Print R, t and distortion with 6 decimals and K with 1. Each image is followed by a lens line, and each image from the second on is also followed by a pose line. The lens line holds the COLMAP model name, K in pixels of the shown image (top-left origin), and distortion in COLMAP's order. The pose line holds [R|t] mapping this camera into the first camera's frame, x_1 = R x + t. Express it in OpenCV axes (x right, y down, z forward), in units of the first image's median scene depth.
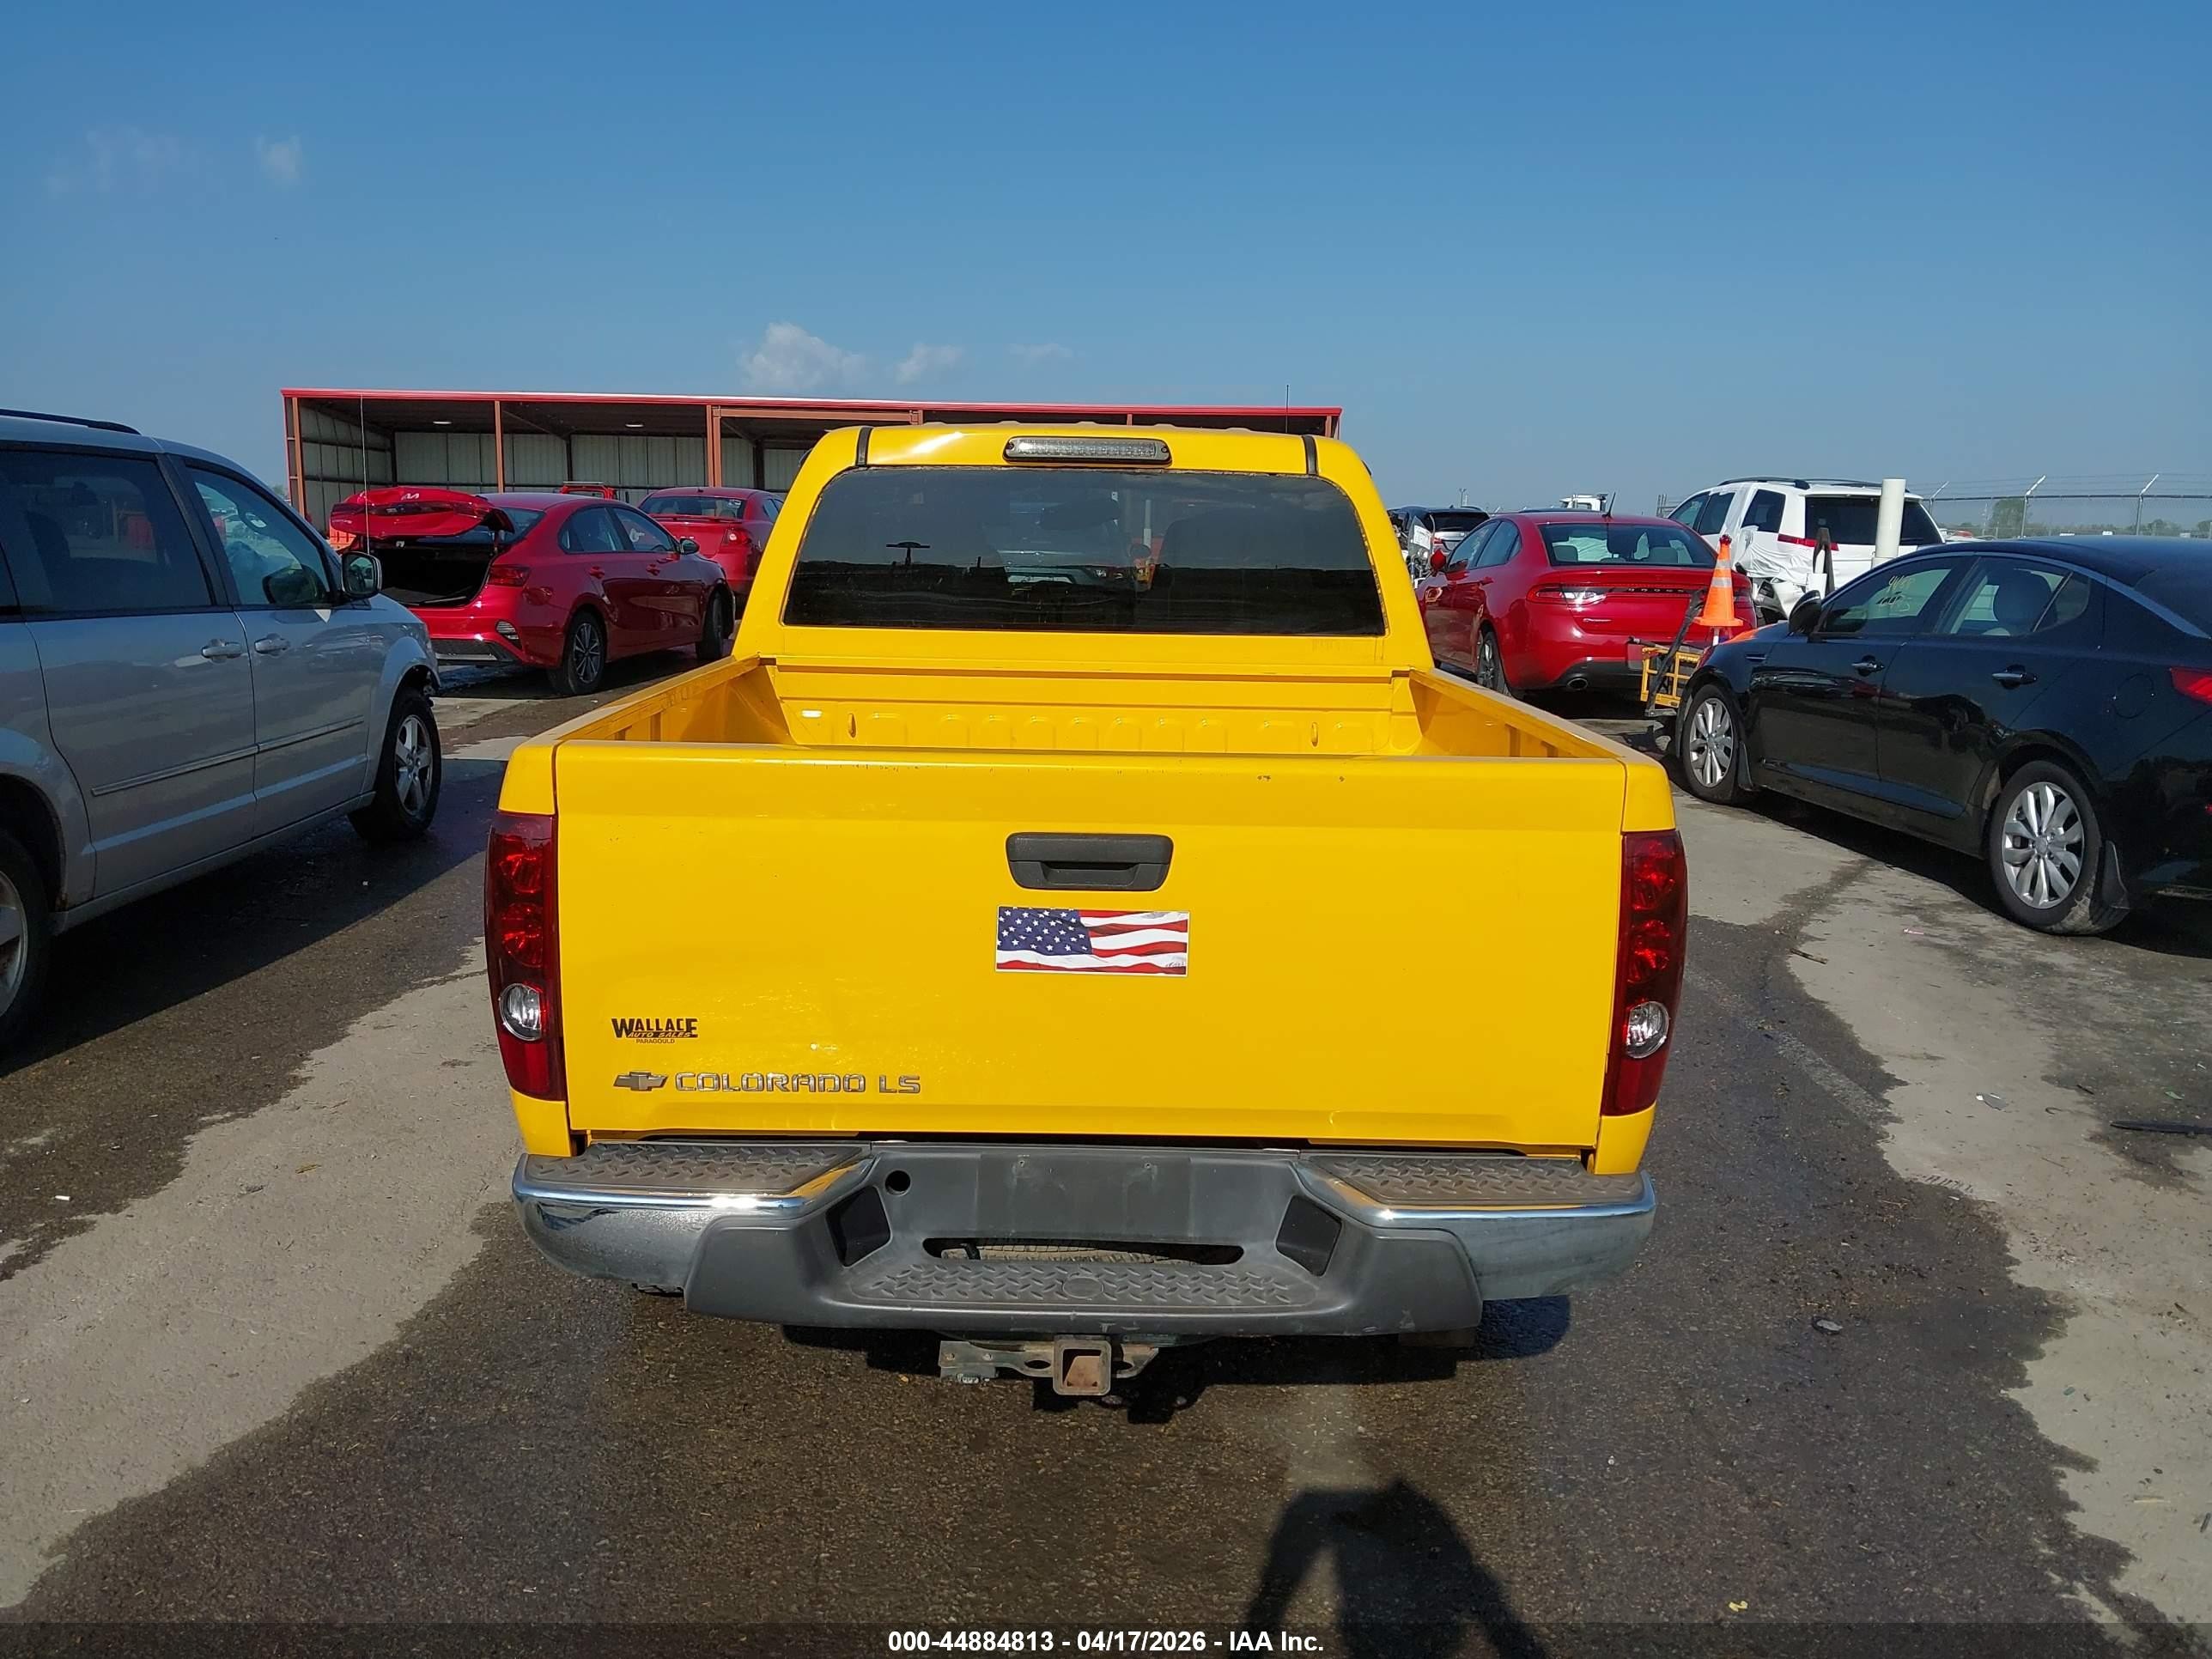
lens RADIAL K [[1755.0, 0, 1088.1], [0, 1755.0, 762.1], [0, 0, 1]] dist [0.029721, -0.032582]
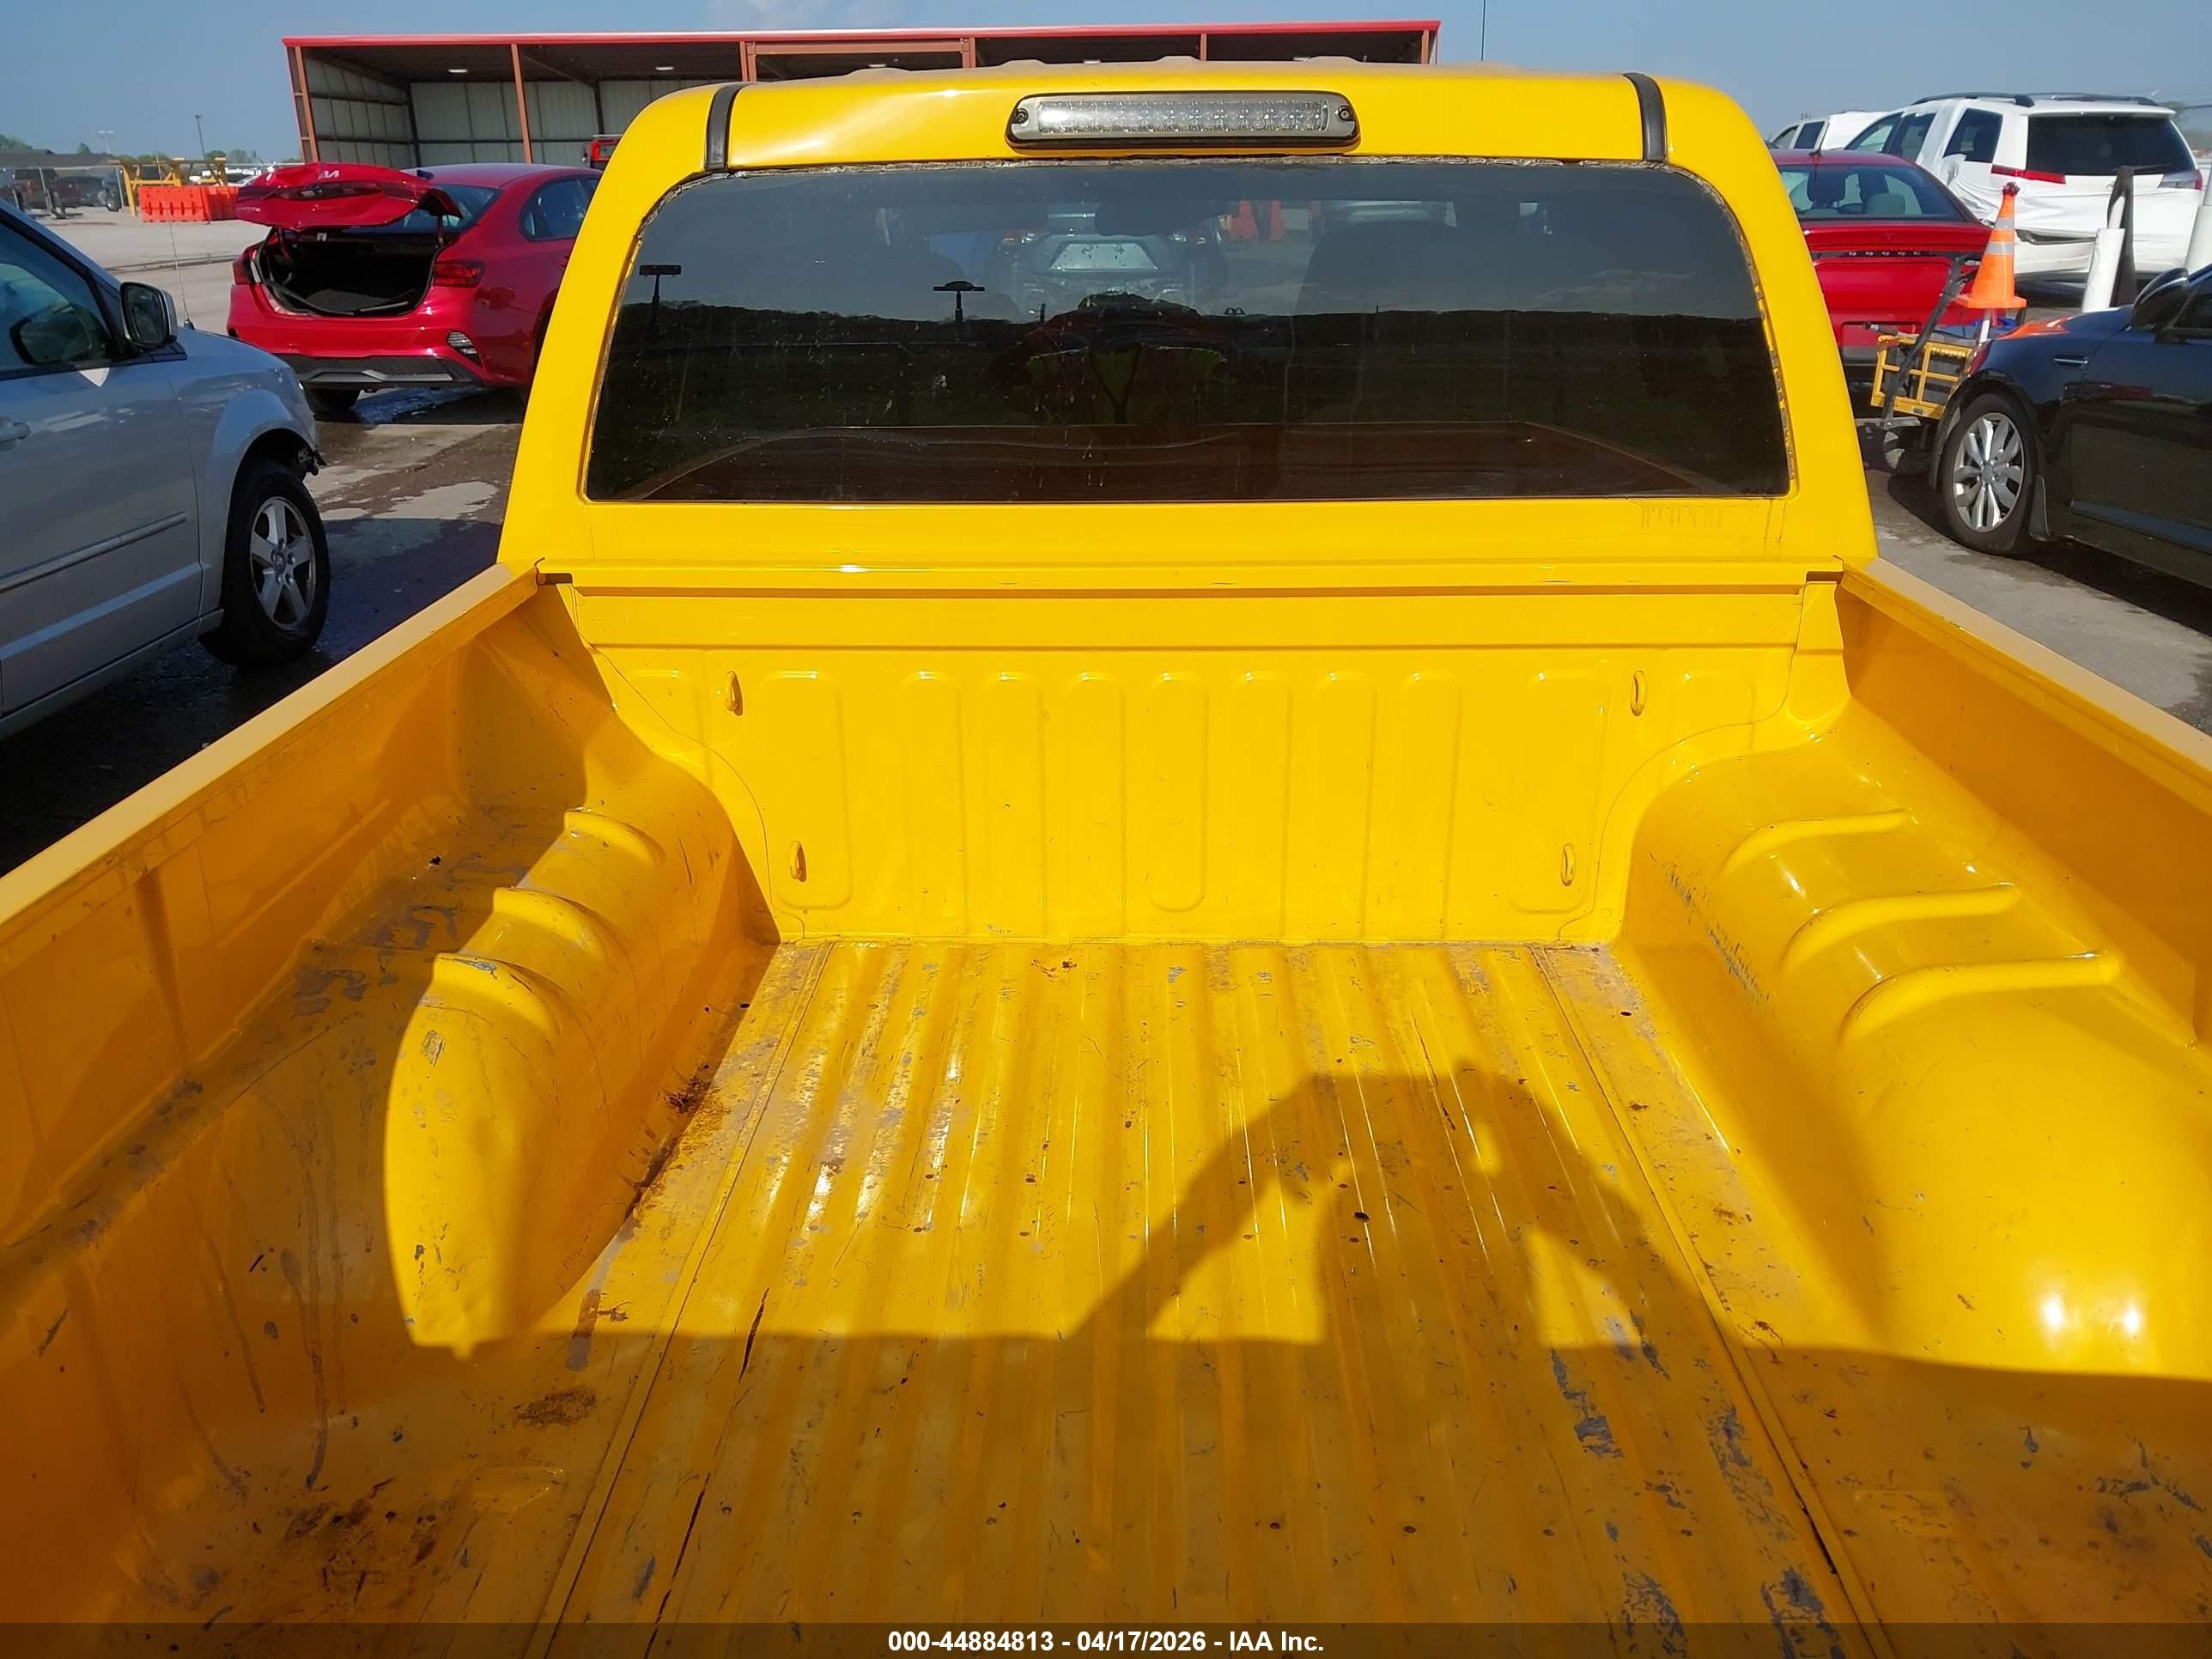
lens RADIAL K [[1754.1, 0, 1091.8], [0, 1754.1, 811.6], [0, 0, 1]] dist [0.006843, 0.001074]
pose [[0.998949, -0.013641, -0.043750, -0.003807], [0.022816, 0.975986, 0.216636, -0.056637], [0.039745, -0.217407, 0.975272, 0.284724]]
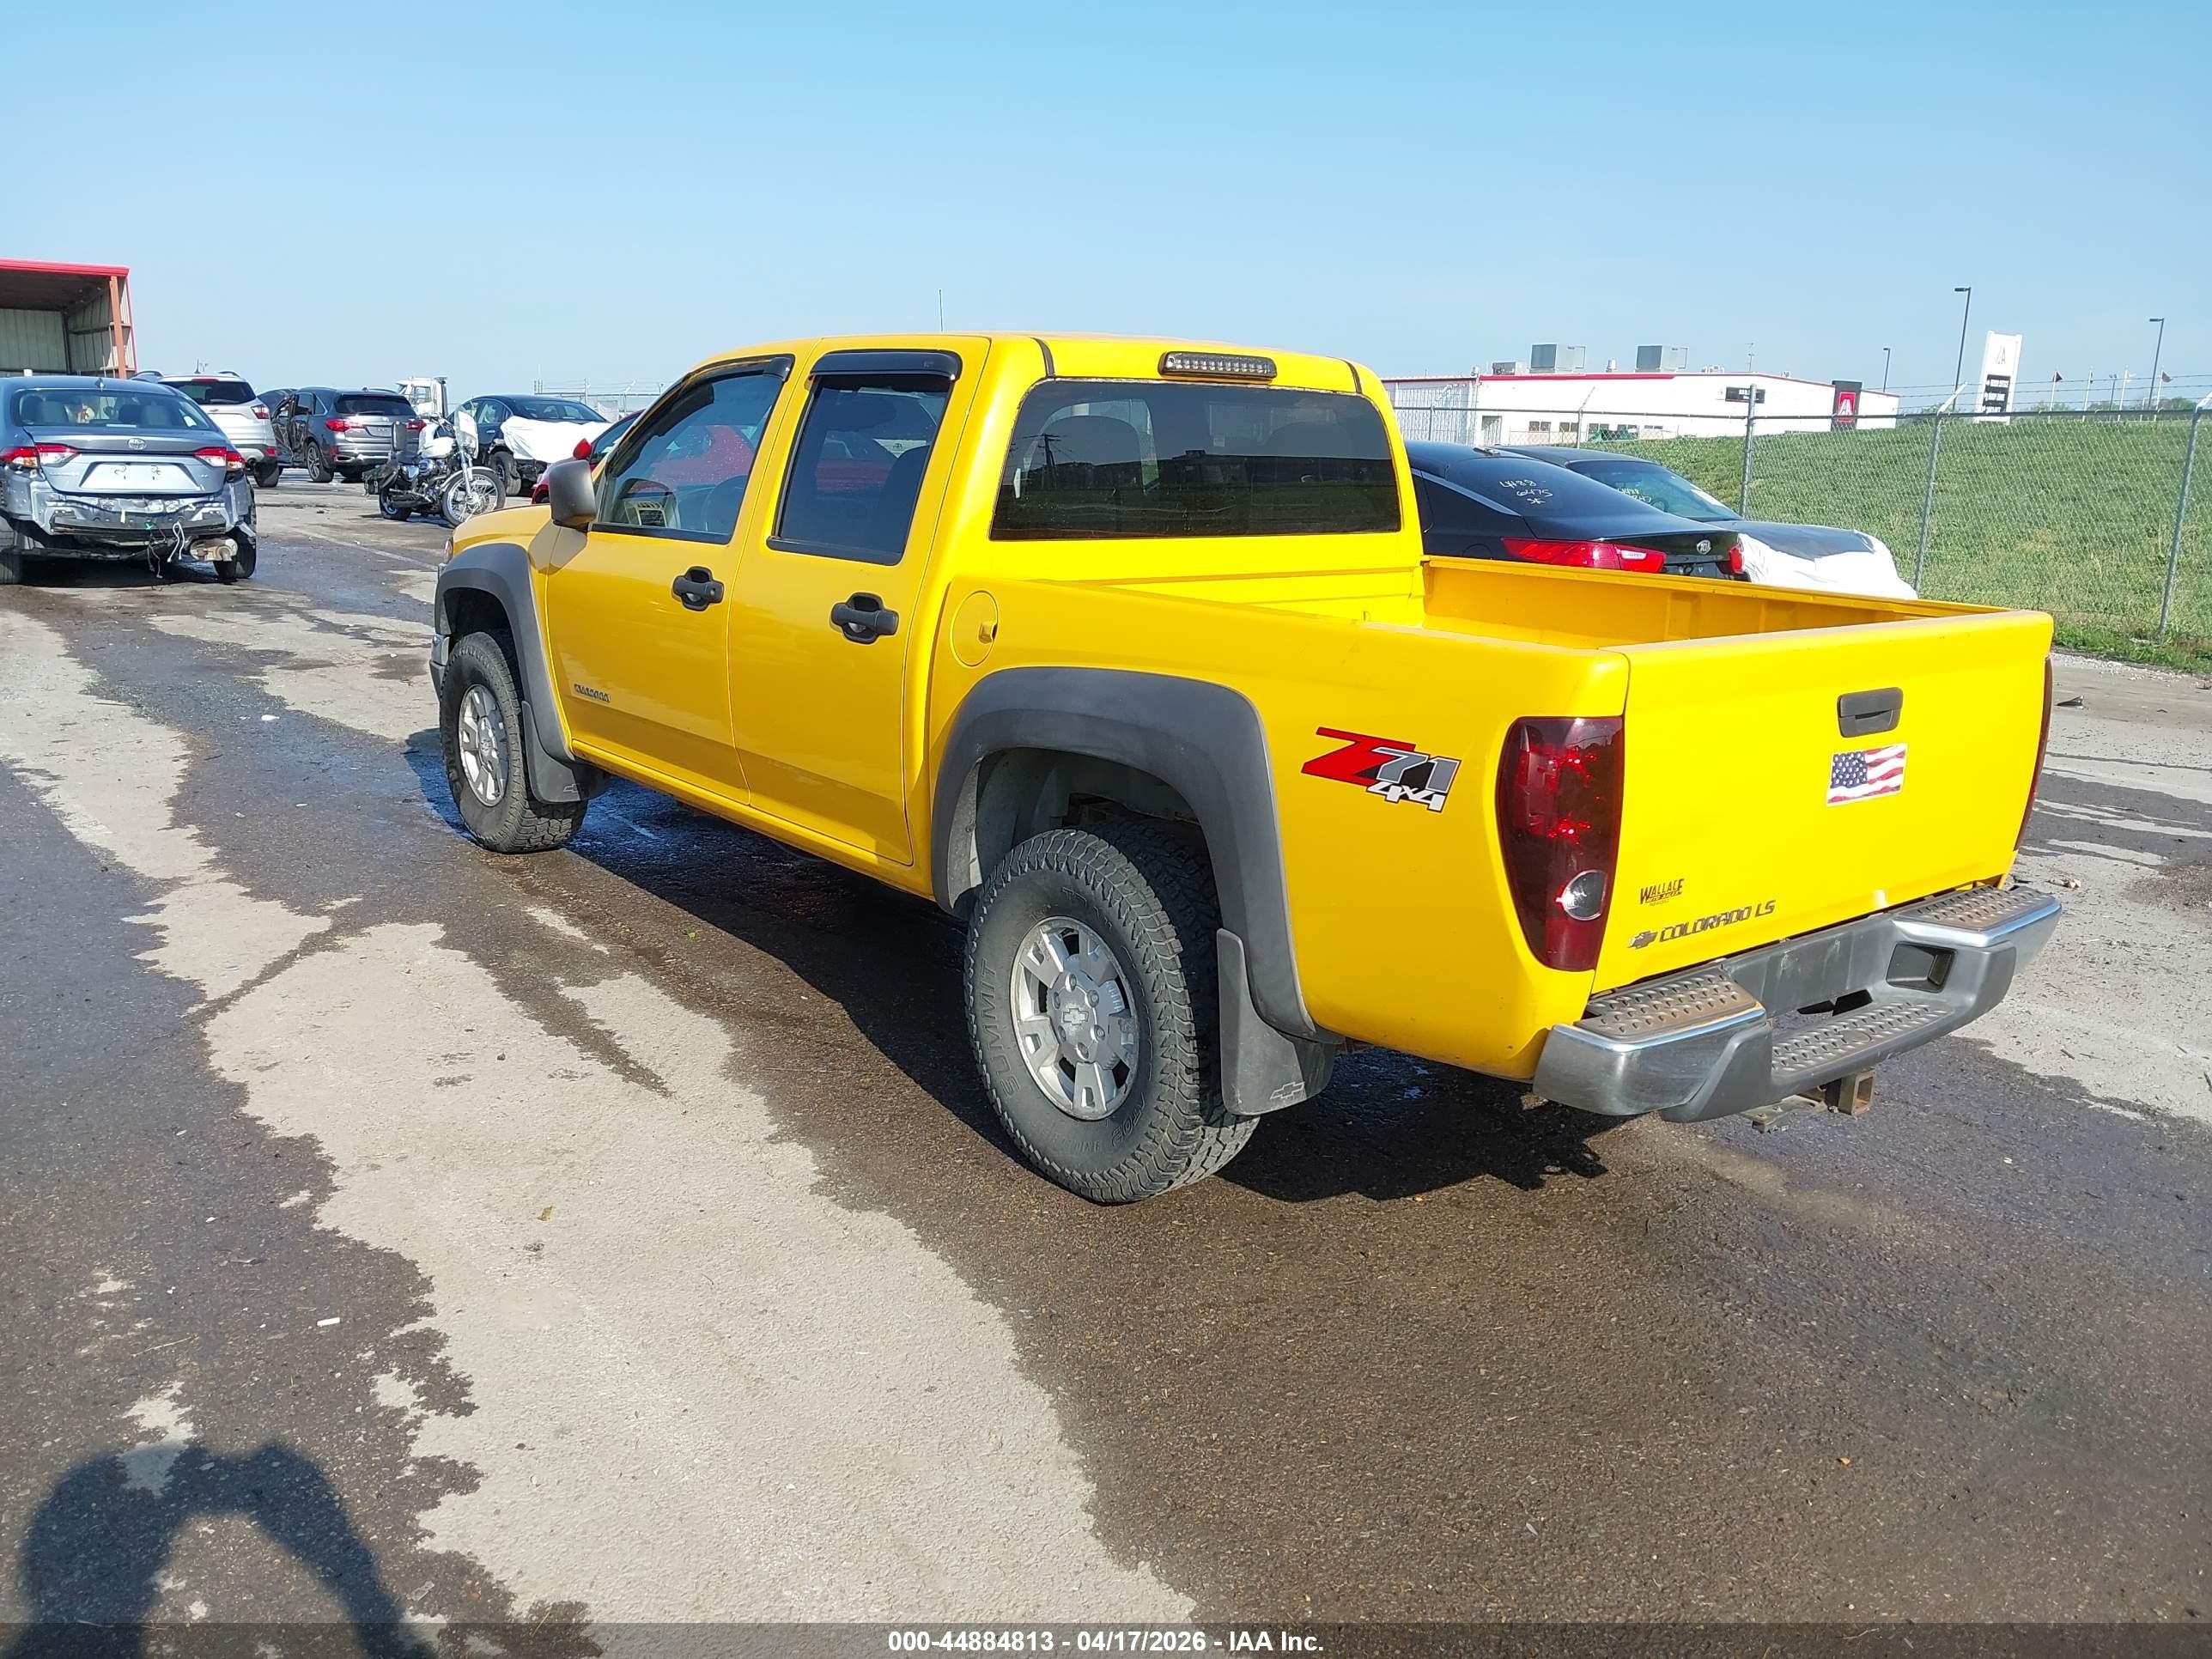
lens RADIAL K [[1755.0, 0, 1088.1], [0, 1755.0, 762.1], [0, 0, 1]] dist [0.029721, -0.032582]
pose [[0.781729, -0.111858, 0.613504, -0.434602], [0.071720, 0.993380, 0.089733, -0.022777], [-0.619480, -0.026146, 0.784577, 0.113732]]
